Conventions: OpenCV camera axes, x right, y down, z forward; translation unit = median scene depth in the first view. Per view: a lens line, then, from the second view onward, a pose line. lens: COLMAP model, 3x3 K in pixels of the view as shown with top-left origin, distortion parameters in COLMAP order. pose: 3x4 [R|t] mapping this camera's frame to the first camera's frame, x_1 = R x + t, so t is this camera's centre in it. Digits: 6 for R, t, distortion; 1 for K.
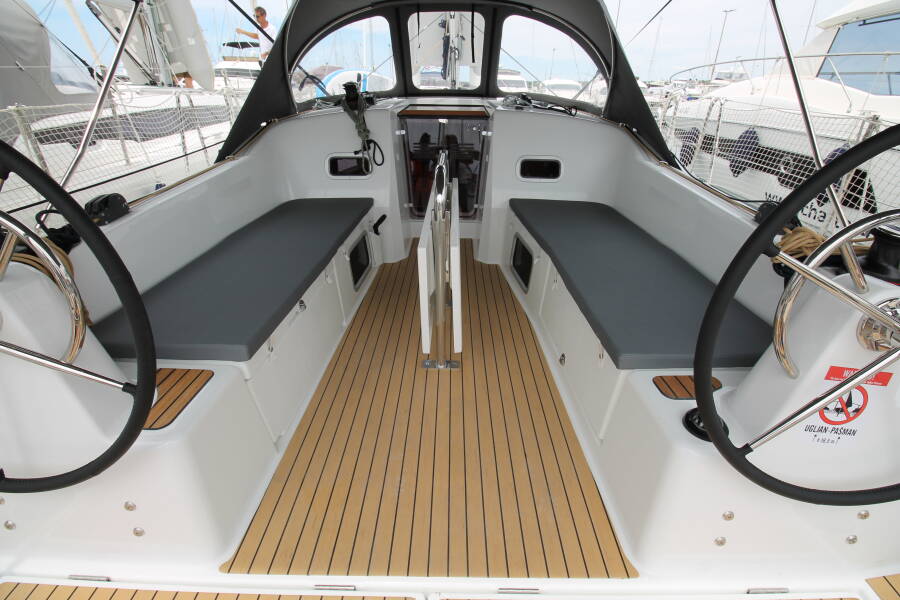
lens RADIAL K [[415.6, 0, 454.3], [0, 415.6, 292.8], [0, 0, 1]] dist [0.001485, -0.017535]
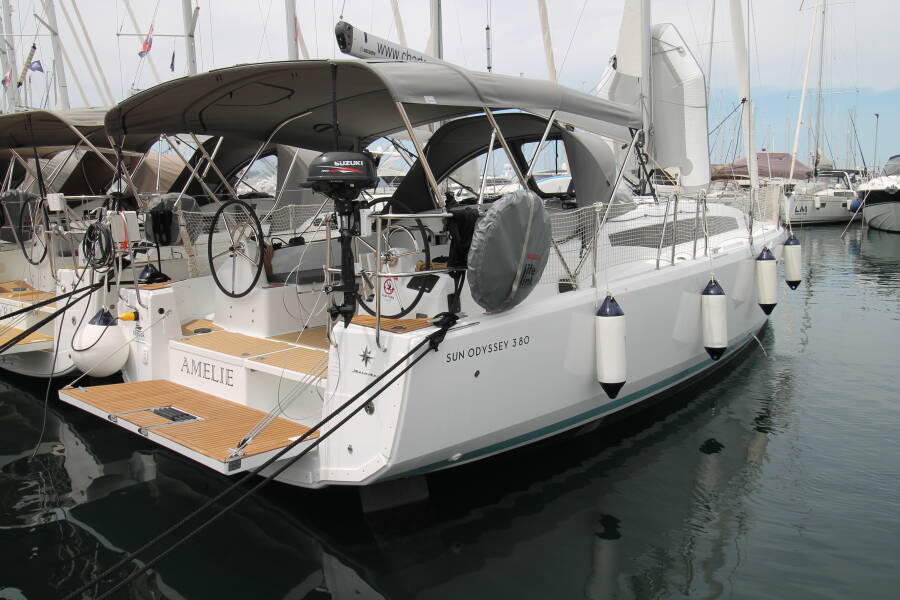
lens RADIAL K [[763.8, 0, 450.0], [0, 763.8, 300.0], [0, 0, 1]] dist [0.003974, 0.001189]
pose [[0.723583, 0.071084, -0.686567, 1.745412], [-0.276593, 0.941189, -0.194060, 0.445897], [0.632395, 0.330318, 0.700690, -0.900594]]
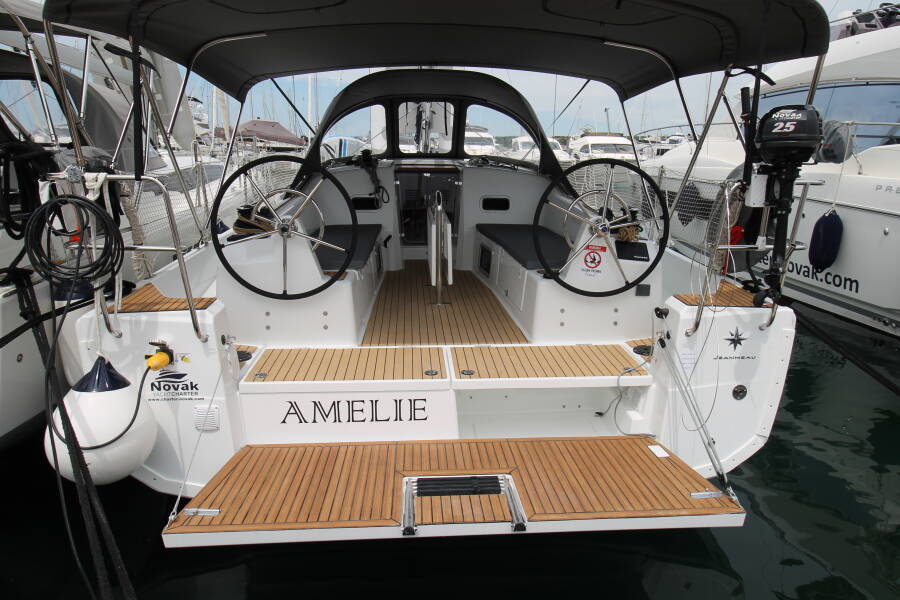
lens RADIAL K [[585.6, 0, 450.0], [0, 585.6, 300.0], [0, 0, 1]] dist [0.000570, 0.000143]
pose [[0.997250, -0.018537, 0.071752, -0.107484], [0.032478, 0.979598, -0.198323, 0.426035], [-0.066611, 0.200108, 0.977507, -0.919533]]
